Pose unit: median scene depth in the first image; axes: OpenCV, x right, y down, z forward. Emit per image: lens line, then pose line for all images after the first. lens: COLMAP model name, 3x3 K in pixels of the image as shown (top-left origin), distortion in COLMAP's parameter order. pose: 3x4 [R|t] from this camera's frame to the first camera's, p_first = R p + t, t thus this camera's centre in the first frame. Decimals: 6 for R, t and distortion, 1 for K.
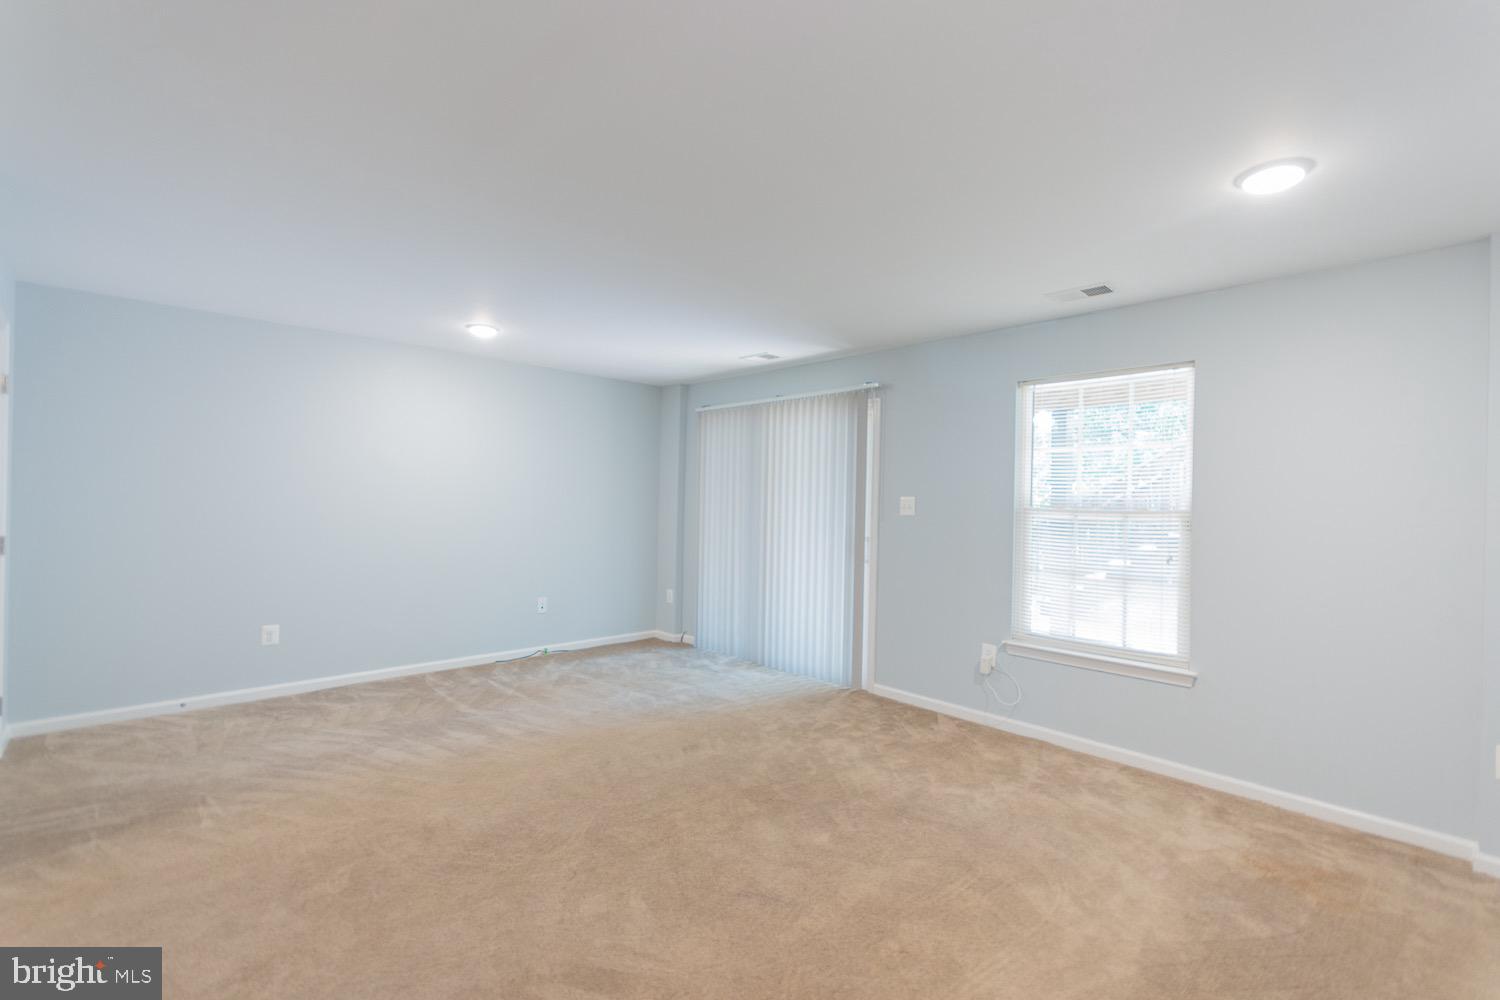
lens RADIAL K [[664.1, 0, 749.2], [0, 664.1, 499.4], [0, 0, 1]] dist [0.001845, 0.000389]
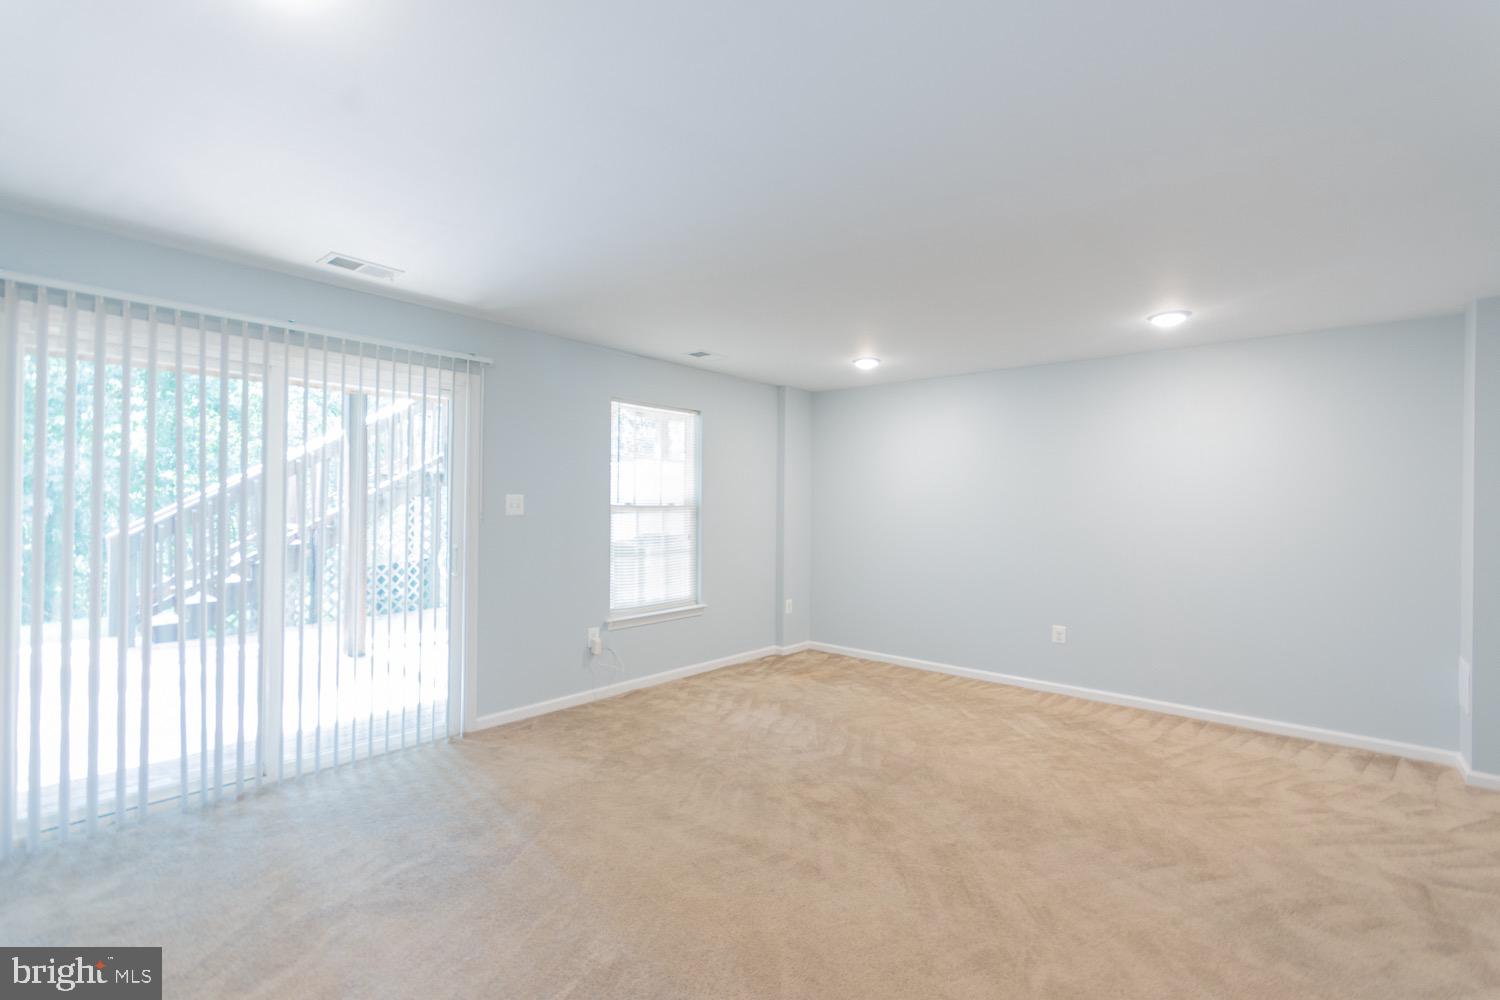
lens RADIAL K [[664.1, 0, 749.2], [0, 664.1, 499.4], [0, 0, 1]] dist [0.001845, 0.000389]
pose [[-0.104387, -0.008449, 0.994501, -0.829626], [-0.009133, 0.999930, 0.007537, -0.008408], [-0.994495, -0.008296, -0.104457, 0.920993]]
